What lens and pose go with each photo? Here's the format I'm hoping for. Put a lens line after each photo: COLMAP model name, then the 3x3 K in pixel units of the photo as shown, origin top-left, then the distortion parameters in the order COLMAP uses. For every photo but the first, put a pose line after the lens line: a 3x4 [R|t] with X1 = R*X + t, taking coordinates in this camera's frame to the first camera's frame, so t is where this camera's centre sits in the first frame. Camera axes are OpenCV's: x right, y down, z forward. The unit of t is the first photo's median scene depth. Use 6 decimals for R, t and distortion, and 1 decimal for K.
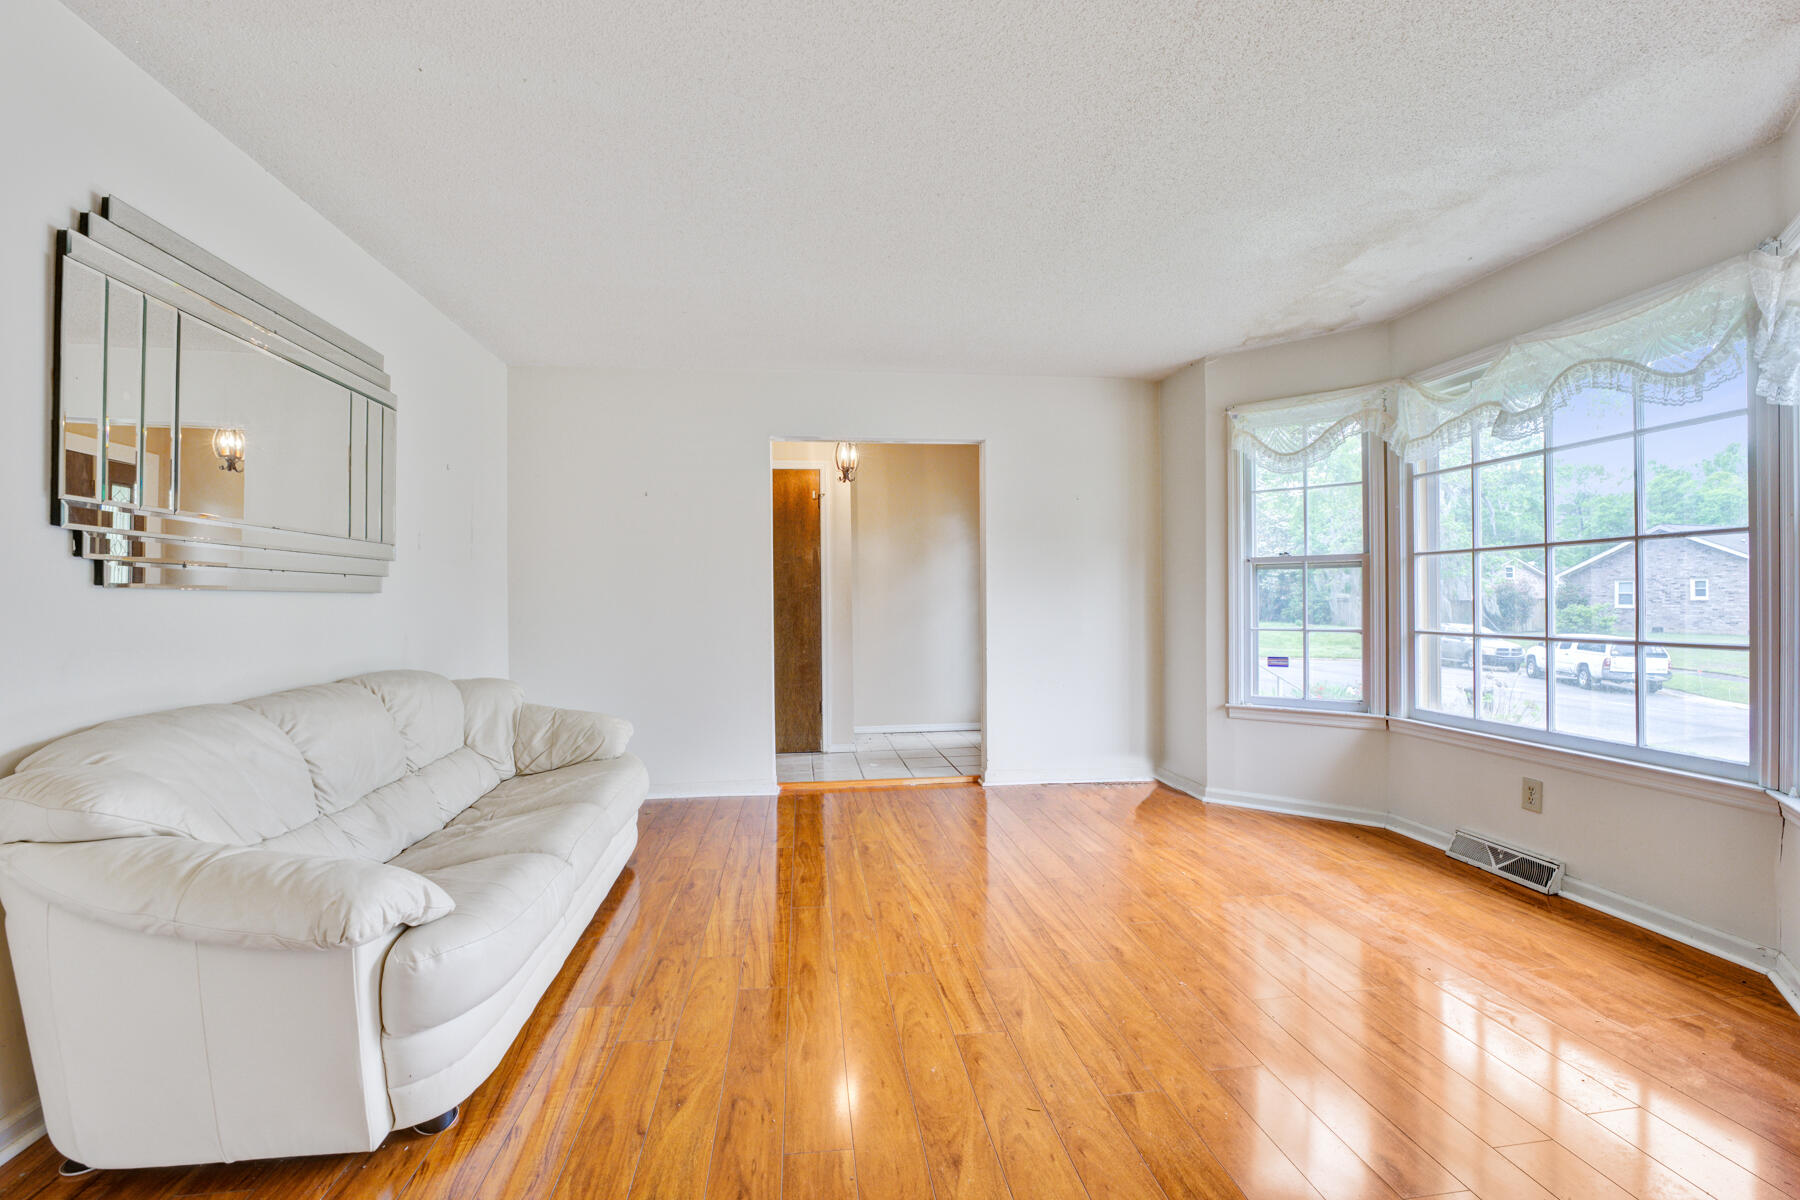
lens RADIAL K [[731.5, 0, 900.0], [0, 731.5, 600.0], [0, 0, 1]] dist [-0.000327, 0.000025]
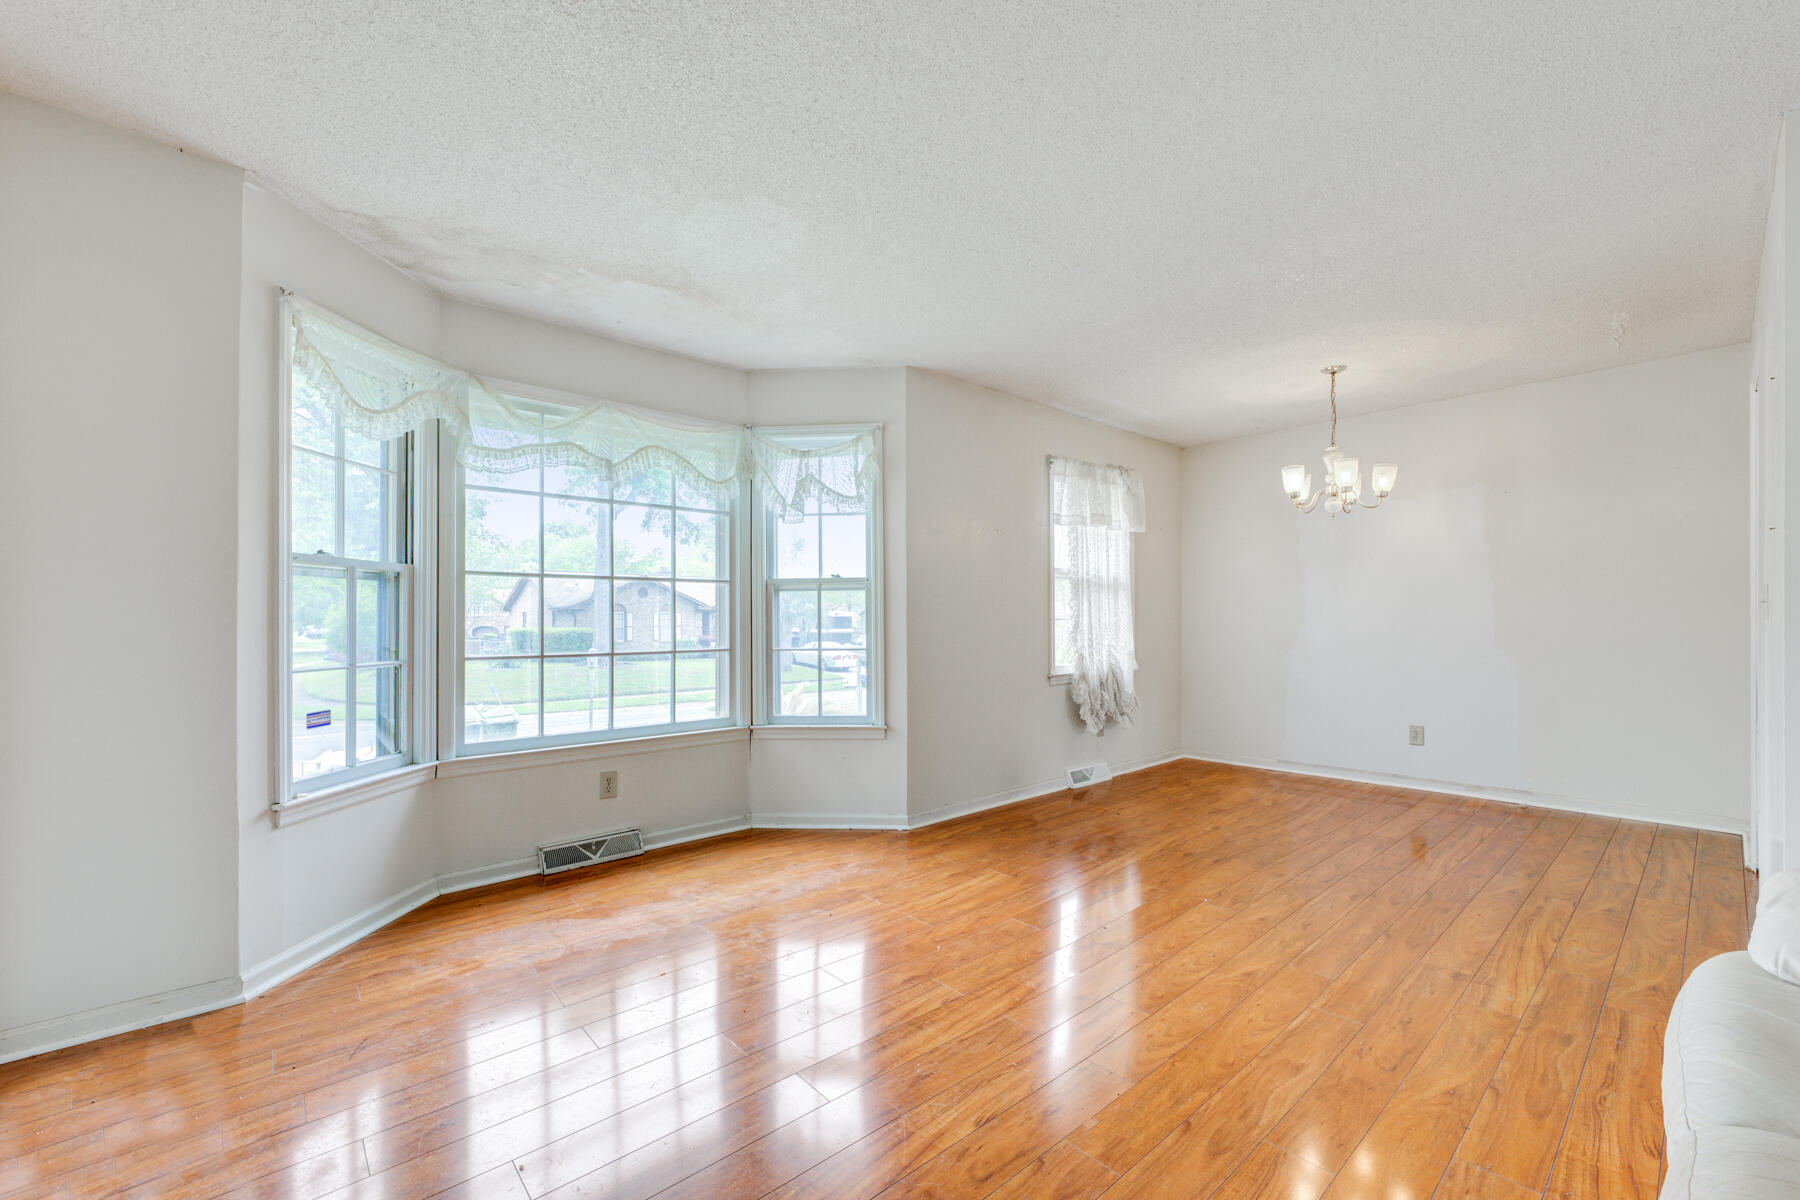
lens RADIAL K [[744.7, 0, 907.2], [0, 744.7, 623.0], [0, 0, 1]] dist [-0.018135, 0.000069]
pose [[-0.559486, 0.006528, 0.828814, -0.443326], [0.007569, 0.999968, -0.002767, 0.008249], [-0.828805, 0.004725, -0.559517, 1.334799]]
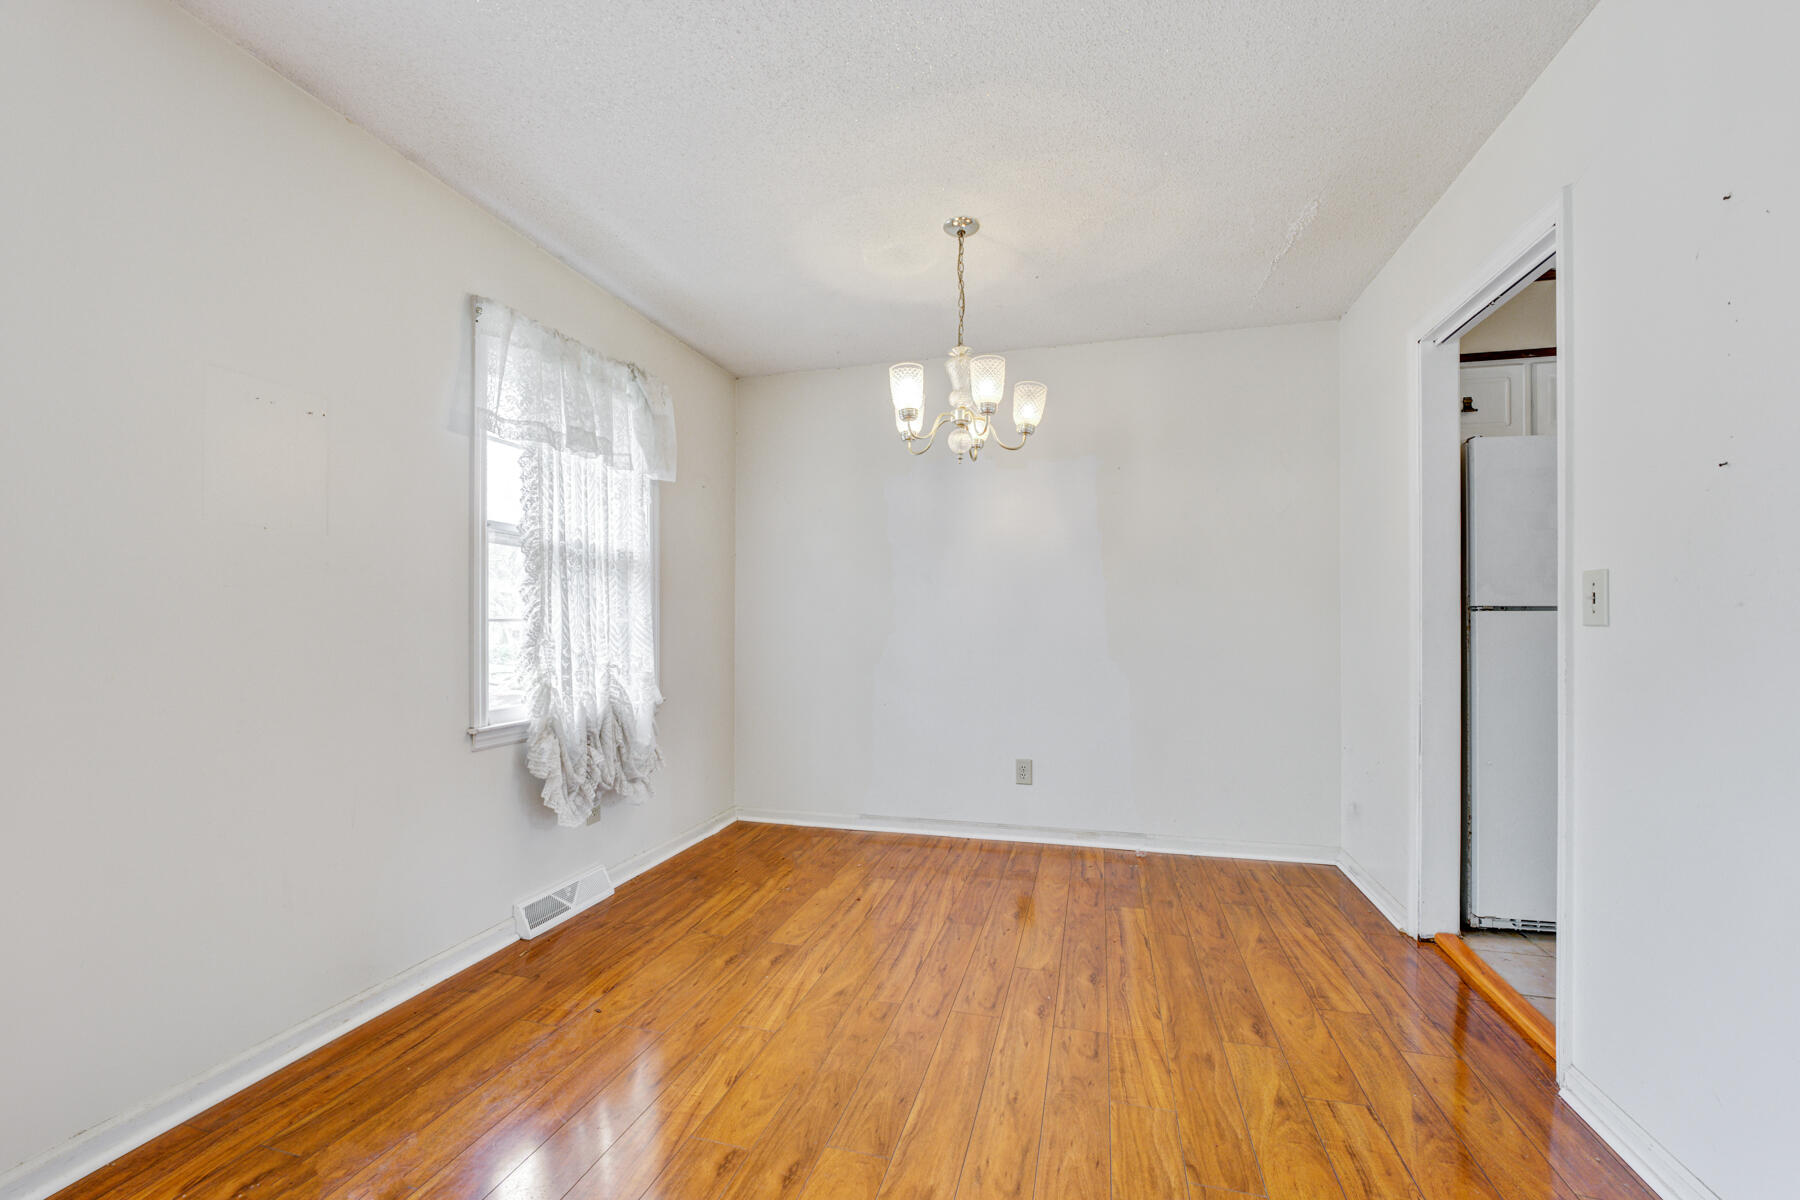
lens RADIAL K [[718.2, 0, 910.0], [0, 718.2, 626.7], [0, 0, 1]] dist [-0.001745, -0.000029]
pose [[-0.921756, 0.003441, 0.387756, 0.000461], [0.004747, 0.999986, 0.002411, 0.006056], [-0.387742, 0.004063, -0.921759, 0.677437]]
